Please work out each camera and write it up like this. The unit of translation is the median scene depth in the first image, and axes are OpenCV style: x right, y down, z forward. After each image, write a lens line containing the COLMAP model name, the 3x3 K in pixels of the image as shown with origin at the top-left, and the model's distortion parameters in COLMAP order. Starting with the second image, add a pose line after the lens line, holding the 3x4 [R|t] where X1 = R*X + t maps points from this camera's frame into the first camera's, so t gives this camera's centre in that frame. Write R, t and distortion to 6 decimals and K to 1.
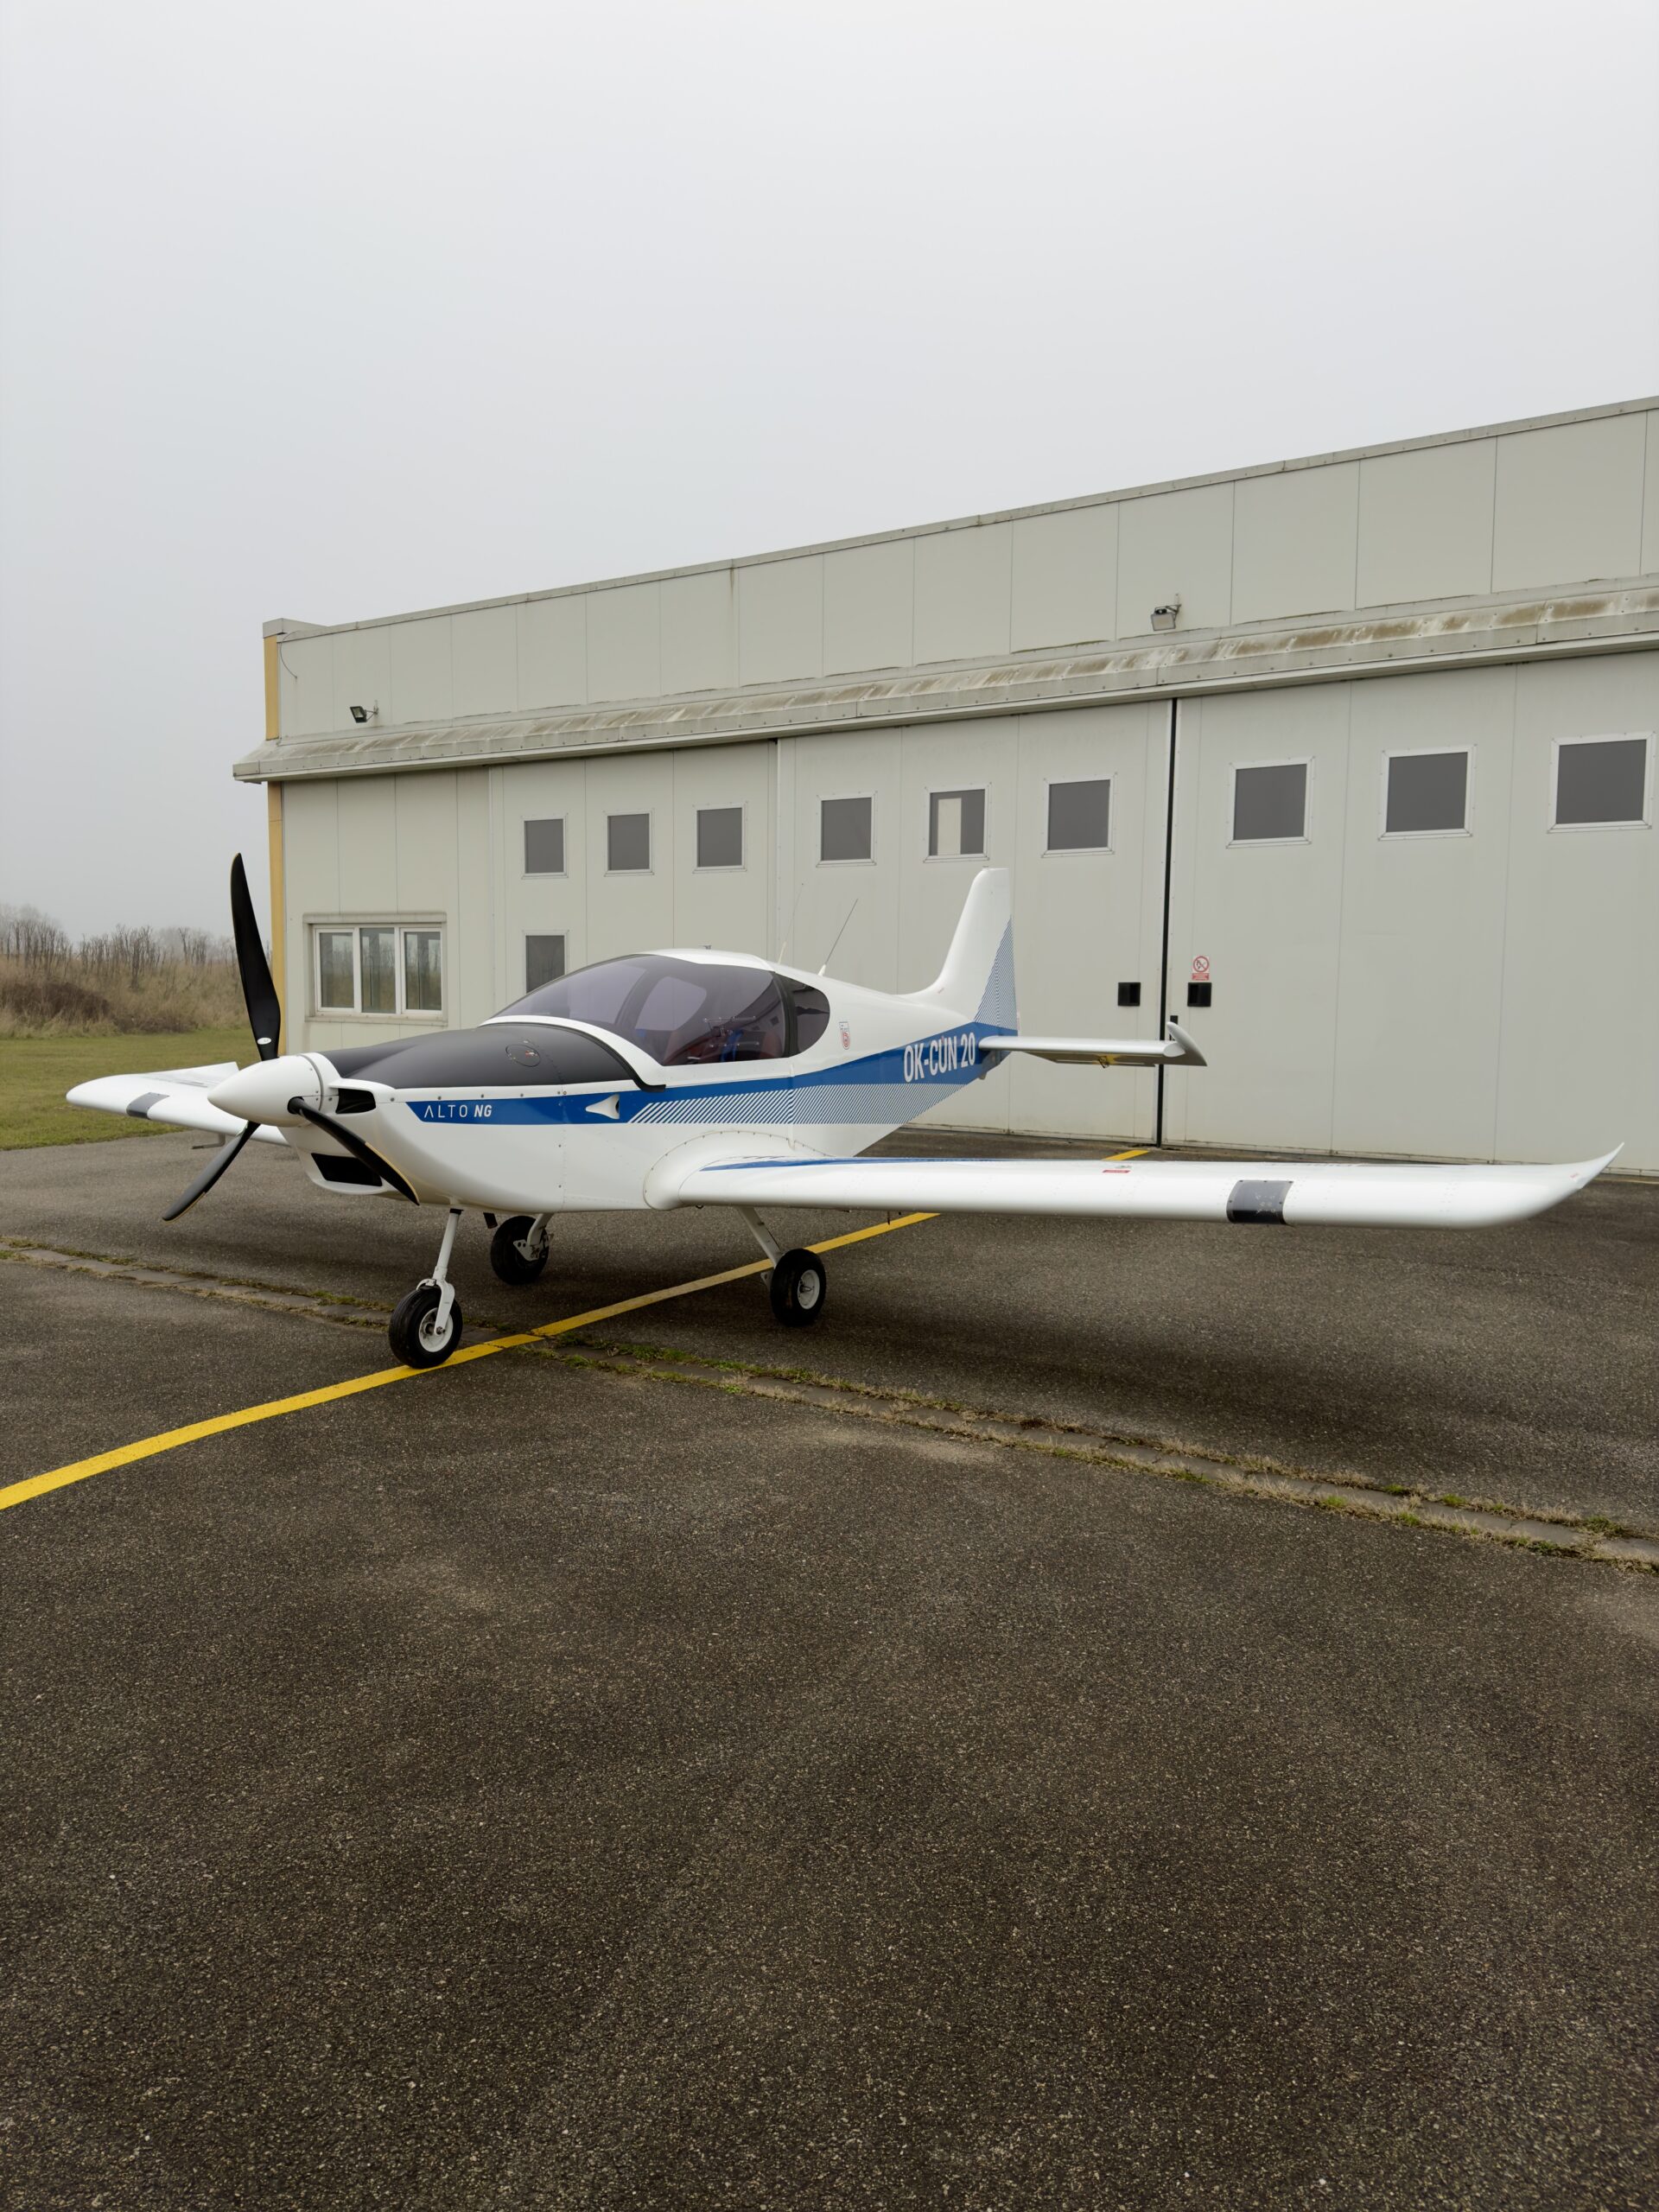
lens RADIAL K [[1534.1, 0, 835.6], [0, 1534.1, 1115.5], [0, 0, 1]] dist [0.026539, -0.033006]
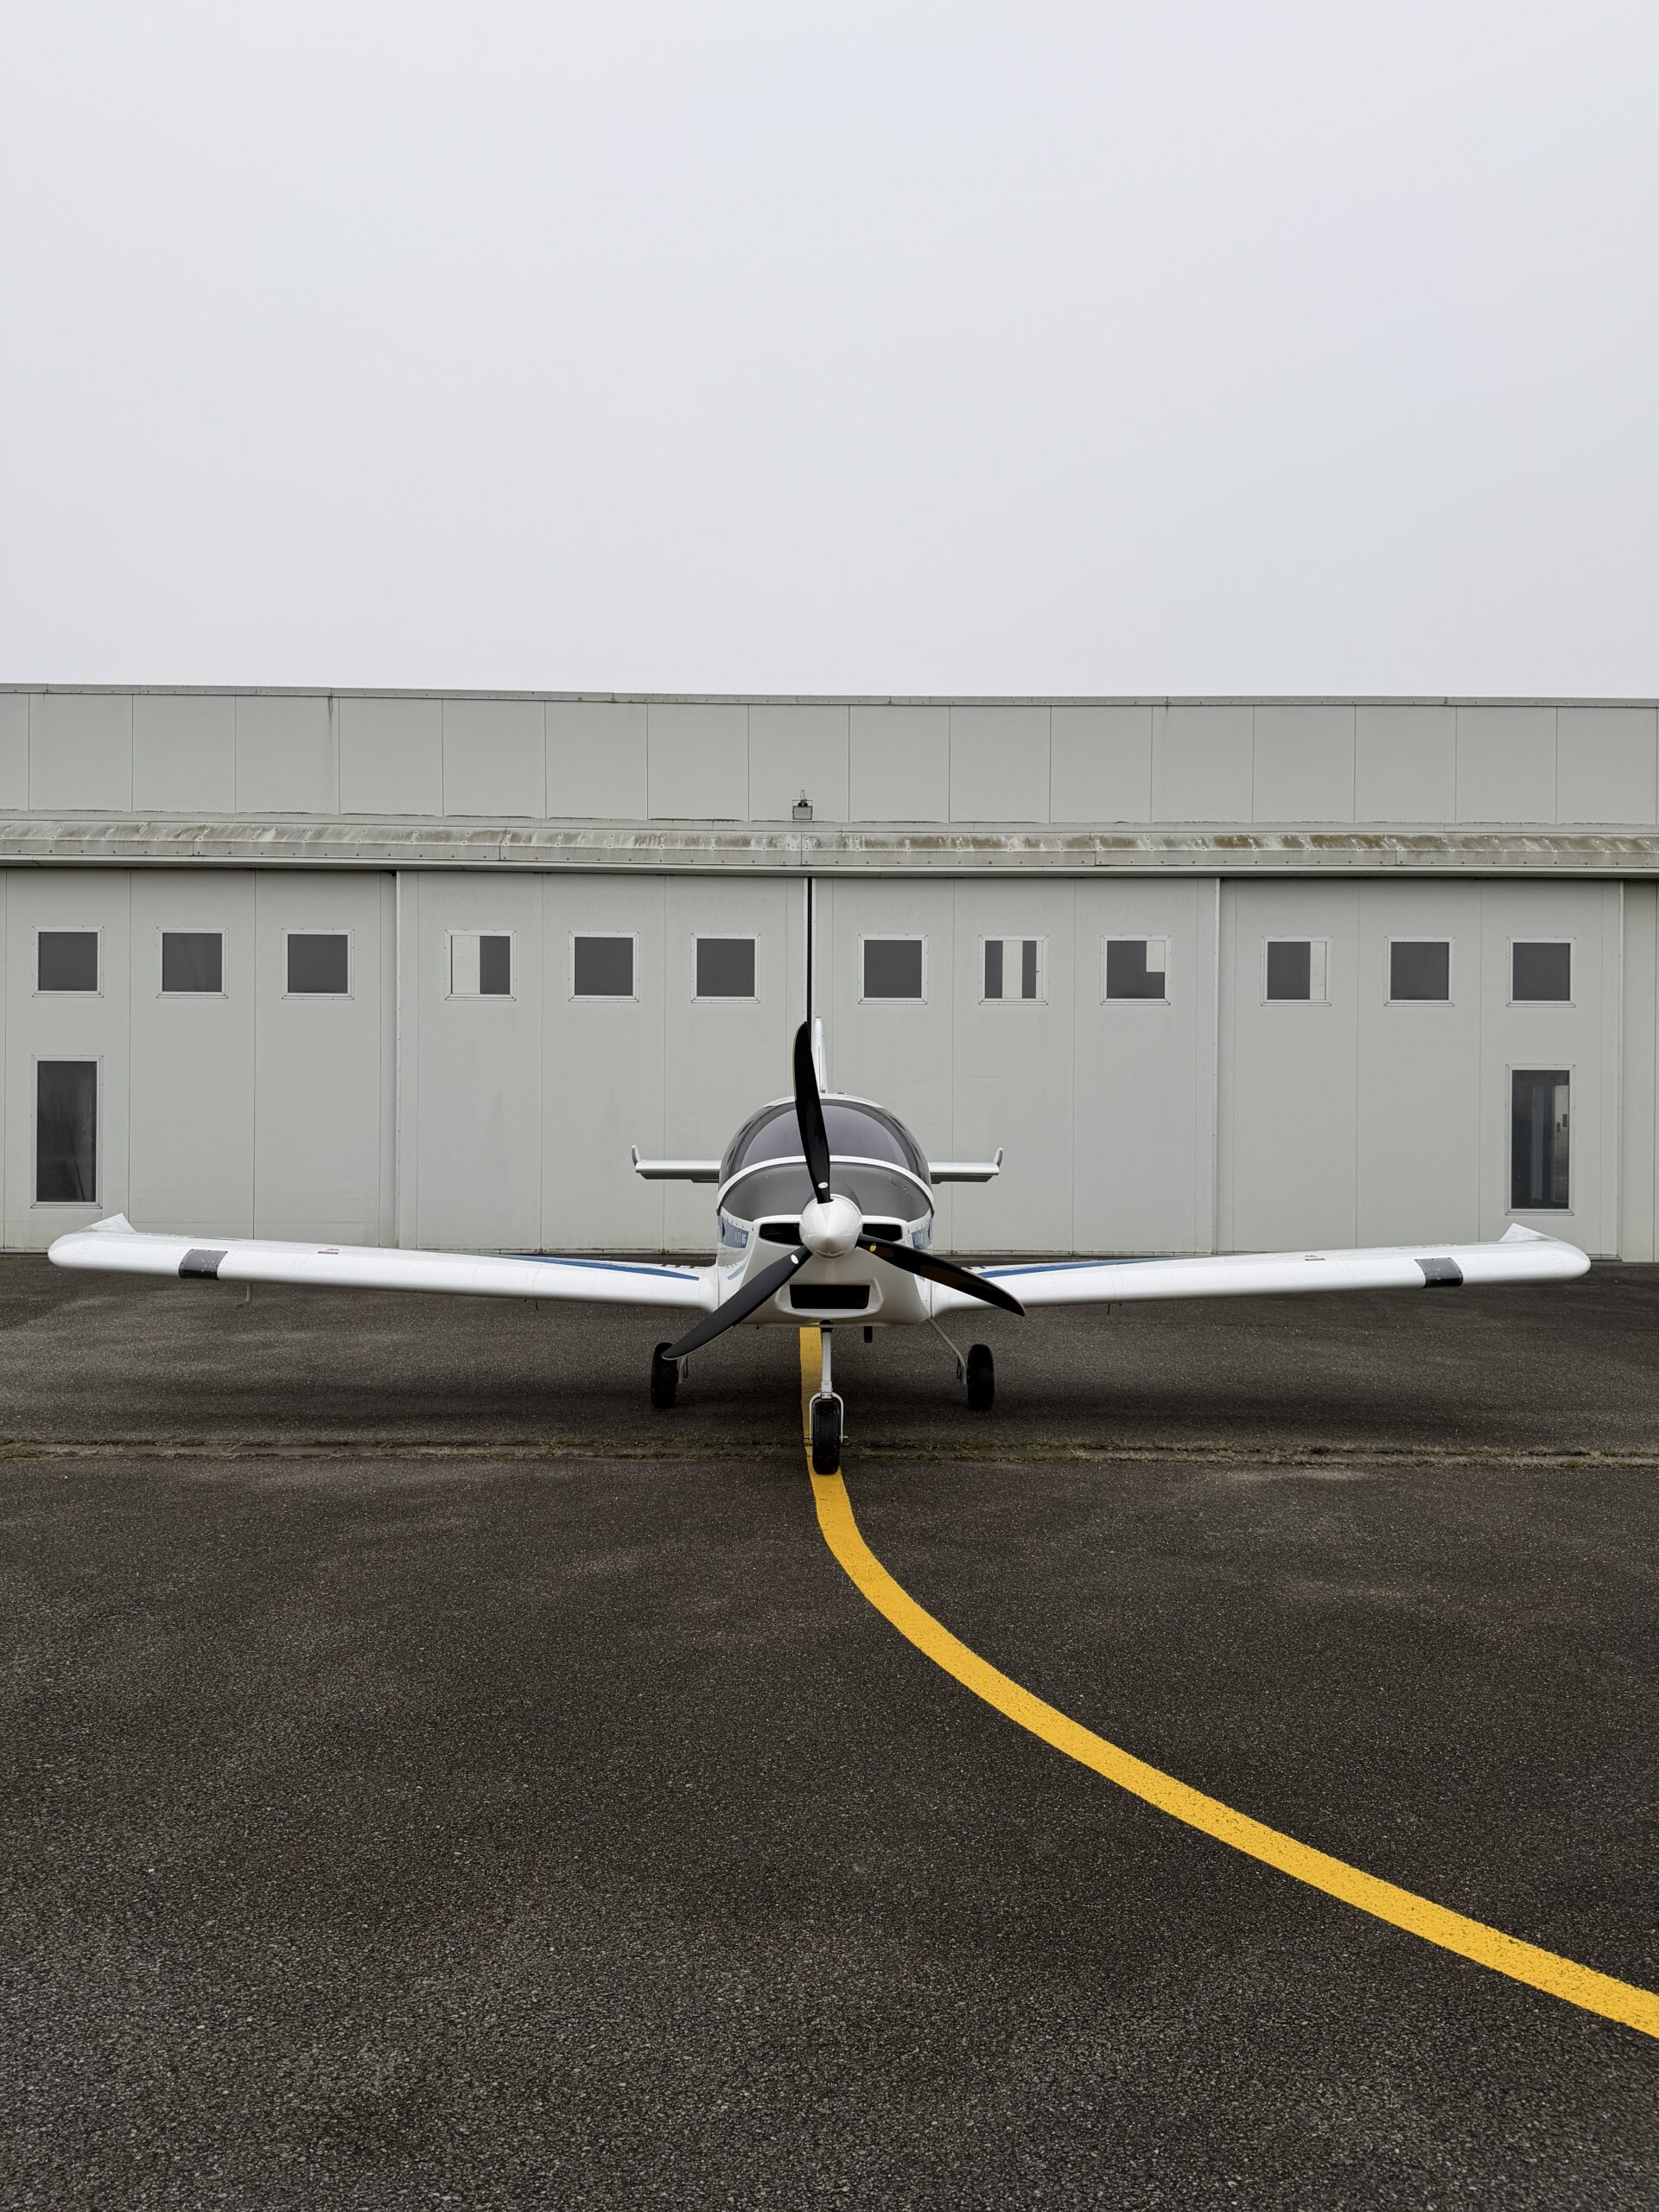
lens RADIAL K [[1534.1, 0, 818.1], [0, 1534.1, 1103.6], [0, 0, 1]] dist [0.026539, -0.033006]
pose [[0.837132, 0.004968, 0.546978, -0.431151], [0.041977, 0.996427, -0.073294, -0.011556], [-0.545388, 0.084318, 0.833932, 0.031681]]
